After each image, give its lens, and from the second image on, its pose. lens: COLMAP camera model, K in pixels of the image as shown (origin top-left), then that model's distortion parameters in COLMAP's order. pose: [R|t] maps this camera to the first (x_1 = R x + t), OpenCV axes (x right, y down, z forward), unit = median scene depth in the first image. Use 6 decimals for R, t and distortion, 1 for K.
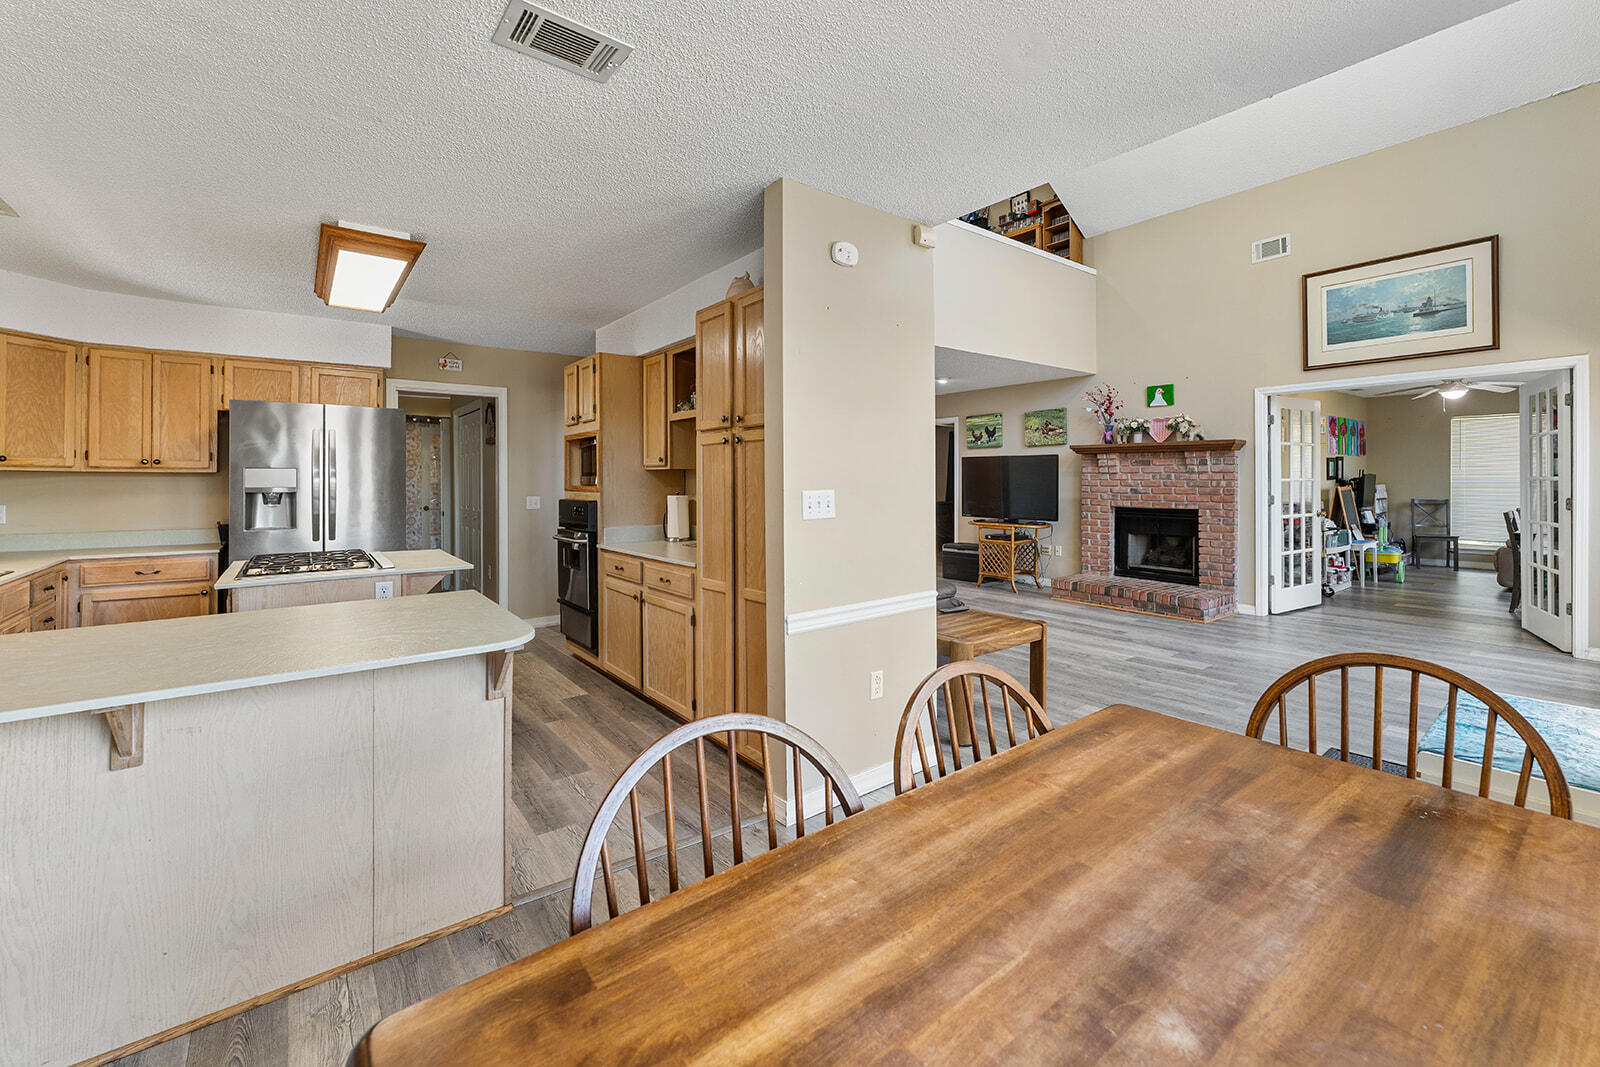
lens RADIAL K [[655.8, 0, 804.4], [0, 655.8, 480.8], [0, 0, 1]] dist [-0.002950, 0.000637]
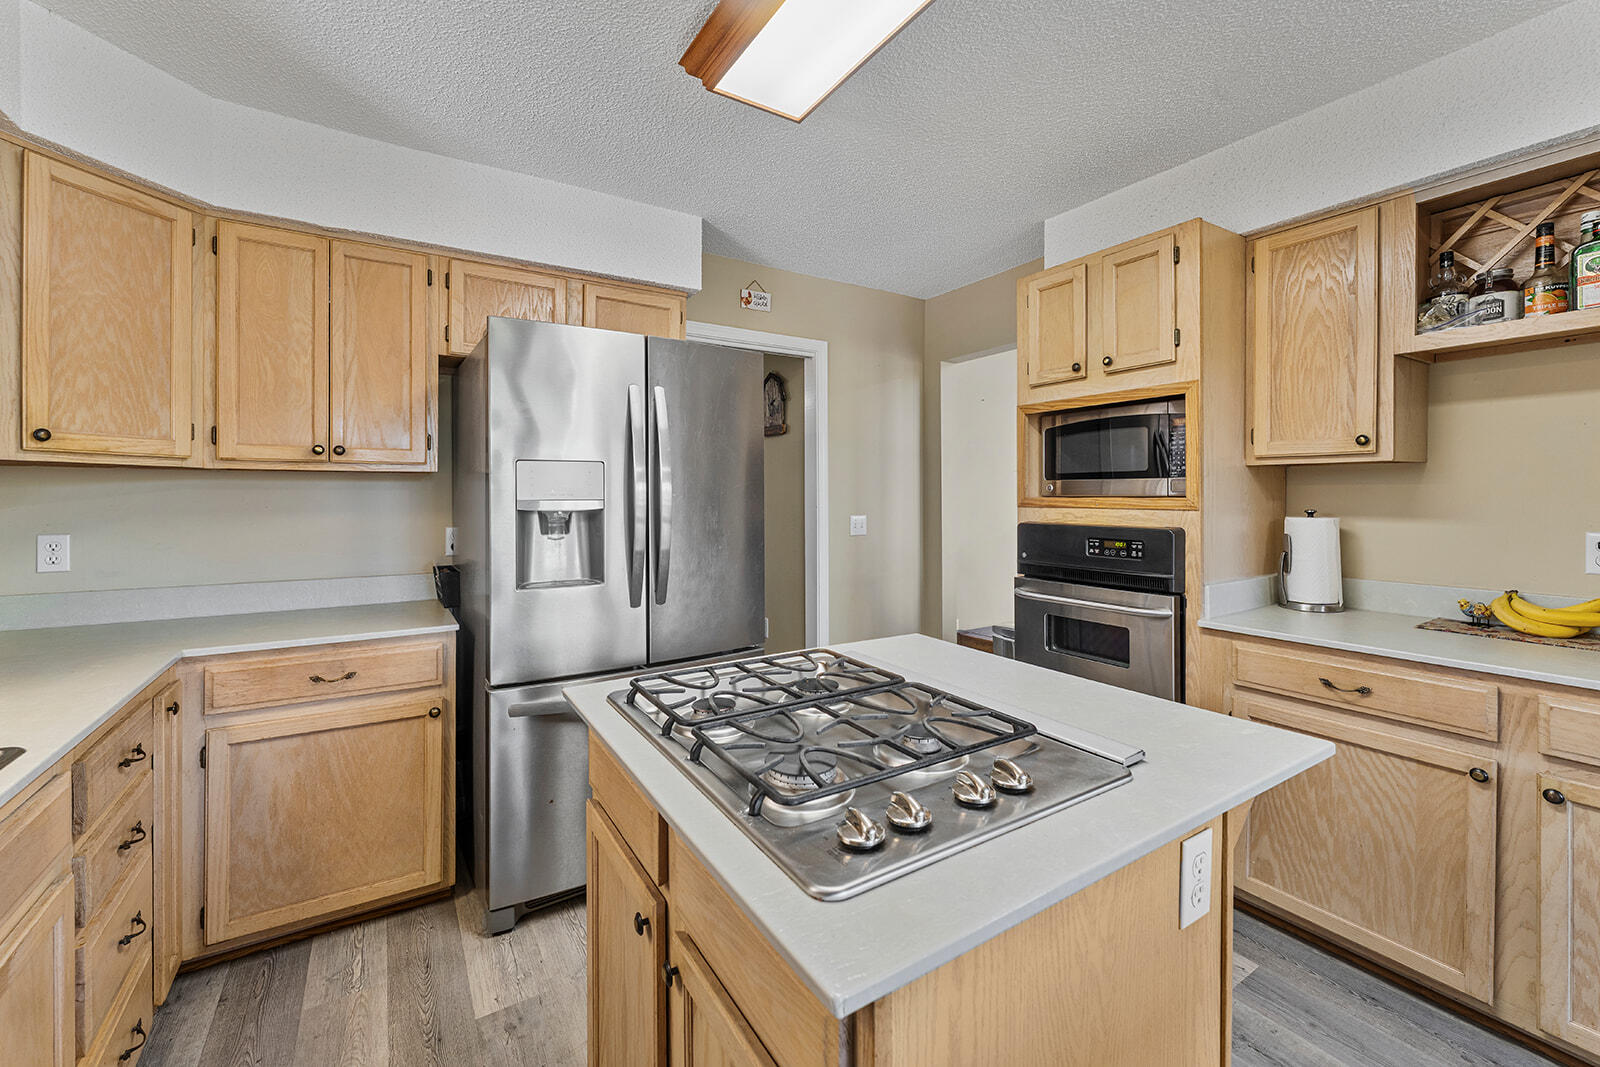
lens RADIAL K [[655.8, 0, 813.6], [0, 655.8, 499.0], [0, 0, 1]] dist [-0.002950, 0.000637]
pose [[0.996358, 0.001449, -0.085253, -0.484422], [-0.000624, 0.999953, 0.009702, 0.003517], [0.085263, -0.009613, 0.996312, 0.437576]]
